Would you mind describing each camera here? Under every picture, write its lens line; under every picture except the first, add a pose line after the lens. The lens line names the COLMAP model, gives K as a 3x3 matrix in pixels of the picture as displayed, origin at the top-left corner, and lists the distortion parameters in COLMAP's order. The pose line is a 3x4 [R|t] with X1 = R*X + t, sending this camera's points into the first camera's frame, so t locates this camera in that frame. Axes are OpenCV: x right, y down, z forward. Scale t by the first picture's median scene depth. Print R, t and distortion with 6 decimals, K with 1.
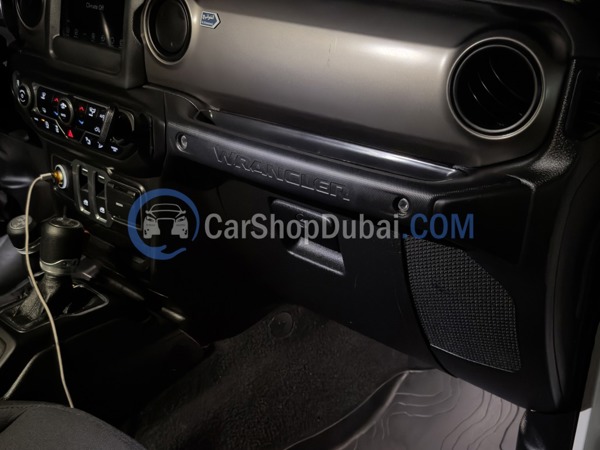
lens RADIAL K [[742.0, 0, 300.0], [0, 742.0, 225.0], [0, 0, 1]] dist [0.193635, -0.430766]
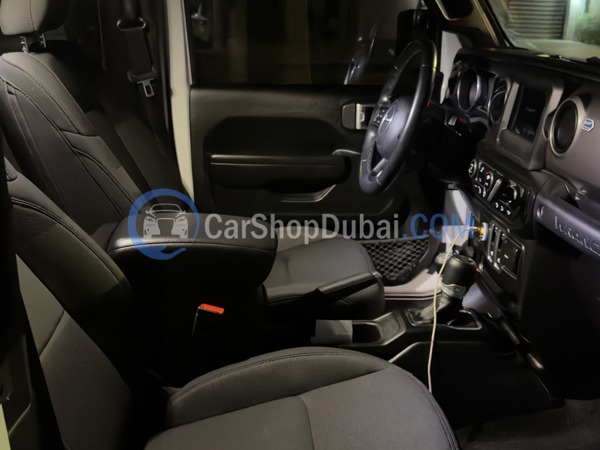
lens RADIAL K [[742.0, 0, 300.0], [0, 742.0, 225.0], [0, 0, 1]] dist [0.193635, -0.430766]
pose [[0.725012, 0.201445, -0.658618, 0.350531], [-0.291445, 0.956167, -0.028373, 0.062592], [0.624033, 0.212522, 0.751942, -0.215370]]
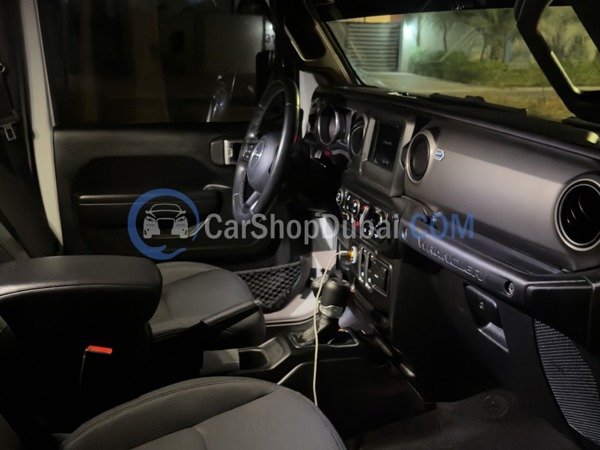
lens RADIAL K [[742.0, 0, 300.0], [0, 742.0, 225.0], [0, 0, 1]] dist [0.193635, -0.430766]
pose [[0.846484, 0.127442, -0.516937, 0.358901], [-0.217725, 0.968892, -0.117662, 0.077632], [0.485860, 0.212149, 0.847899, -0.291860]]
